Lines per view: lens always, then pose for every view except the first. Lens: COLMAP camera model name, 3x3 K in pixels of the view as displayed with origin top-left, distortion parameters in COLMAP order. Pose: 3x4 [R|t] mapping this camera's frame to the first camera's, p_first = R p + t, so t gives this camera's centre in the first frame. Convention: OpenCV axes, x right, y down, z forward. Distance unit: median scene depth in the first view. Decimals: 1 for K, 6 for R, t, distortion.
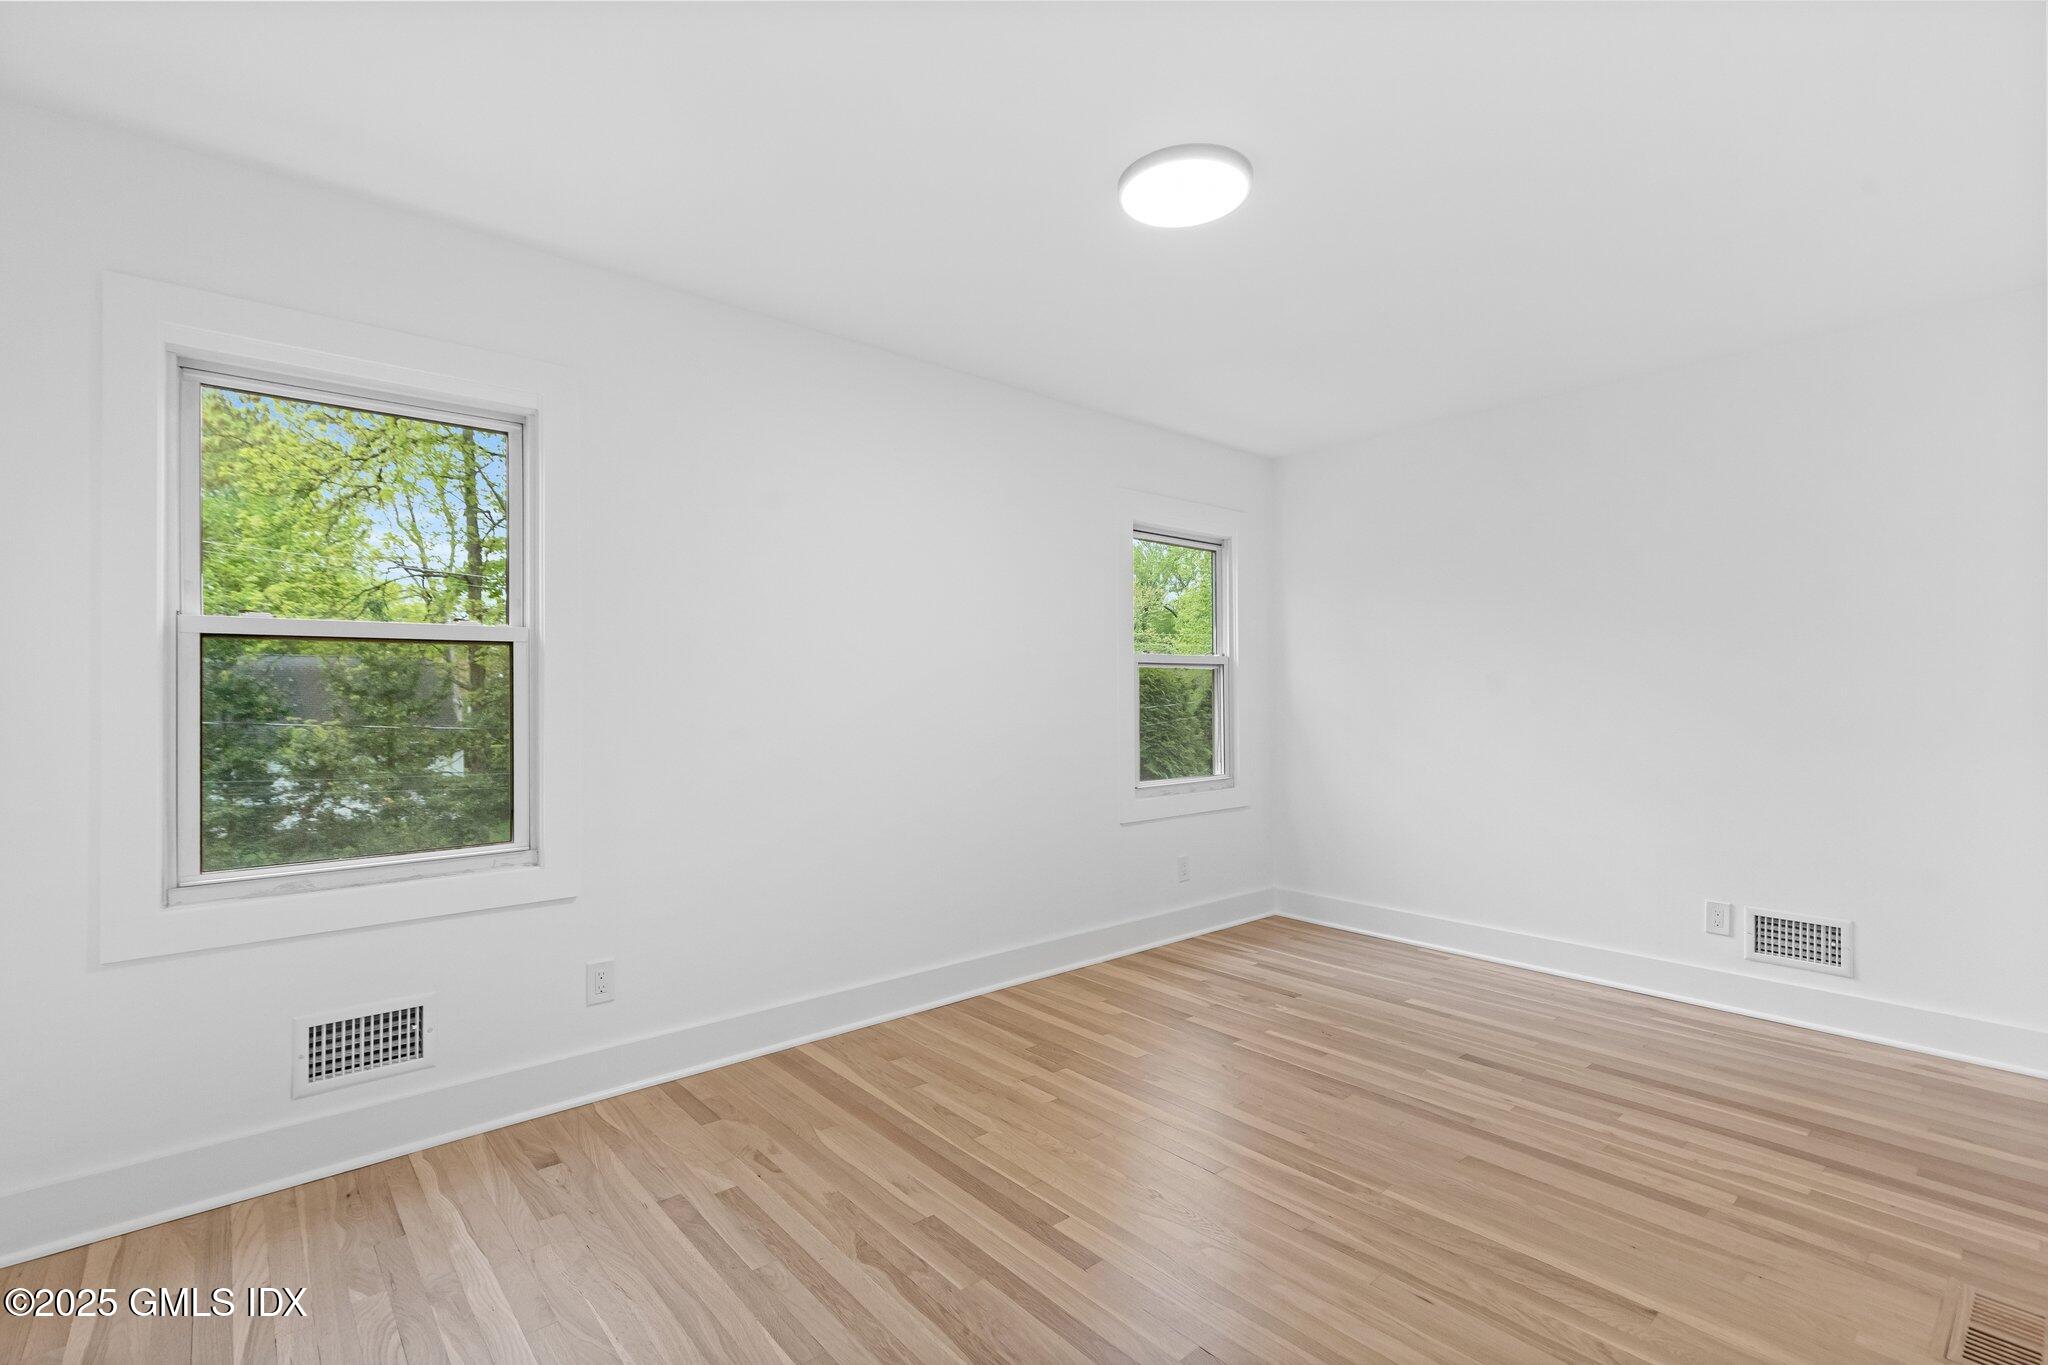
lens RADIAL K [[929.0, 0, 1011.9], [0, 929.0, 688.1], [0, 0, 1]] dist [0.010545, -0.000011]
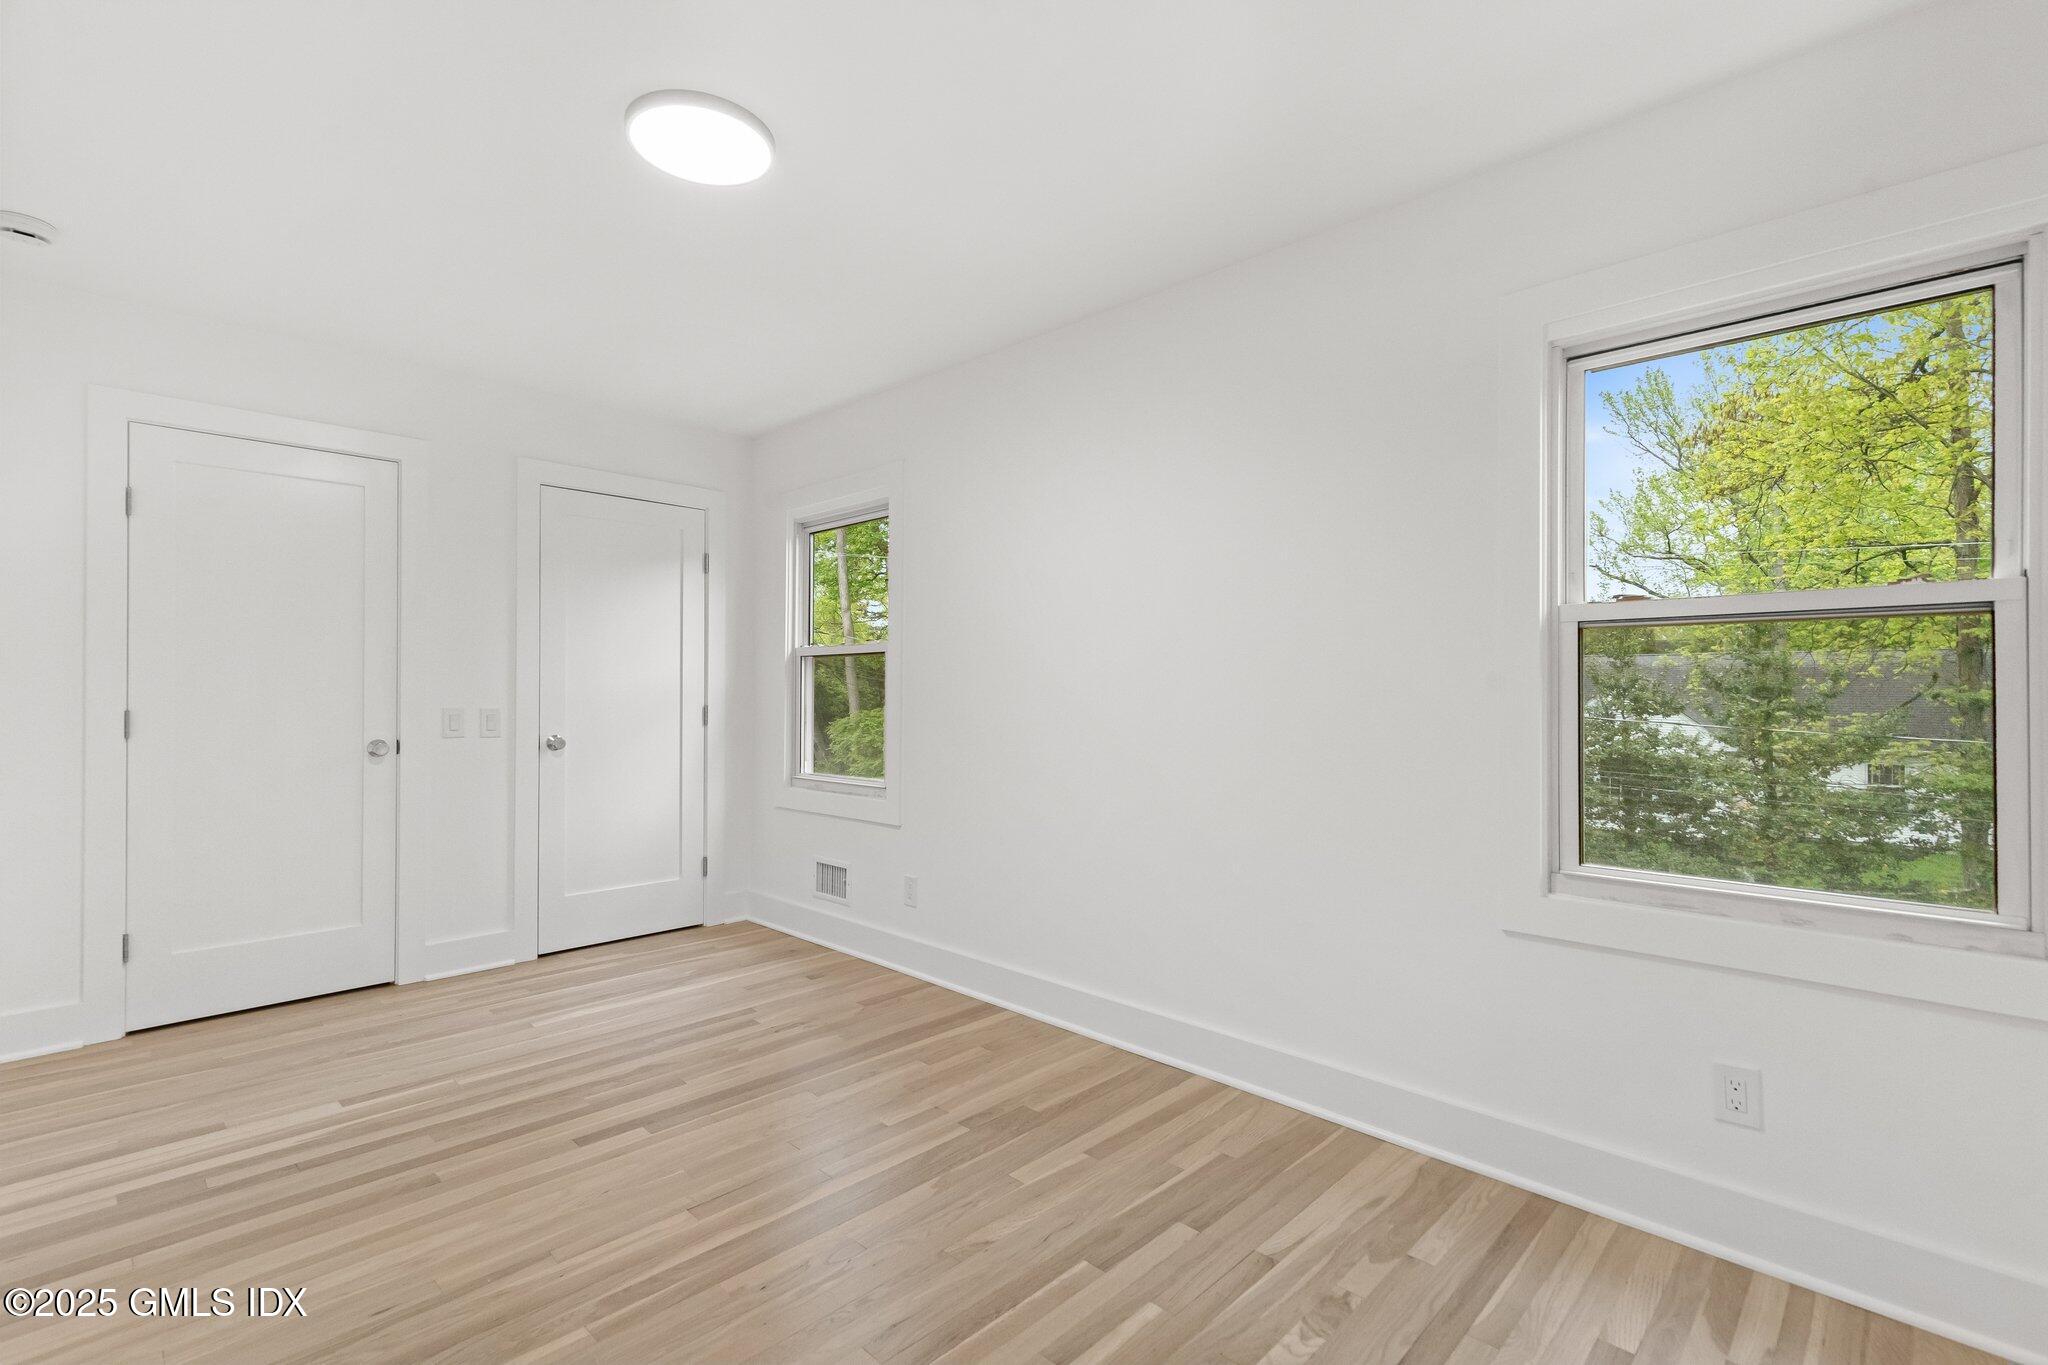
lens RADIAL K [[939.0, 0, 1017.6], [0, 939.0, 684.8], [0, 0, 1]] dist [0.018121, 0.000127]
pose [[0.080209, -0.002666, -0.996775, 0.922196], [0.001002, 0.999996, -0.002594, 0.009554], [0.996778, -0.000791, 0.080211, 0.986943]]
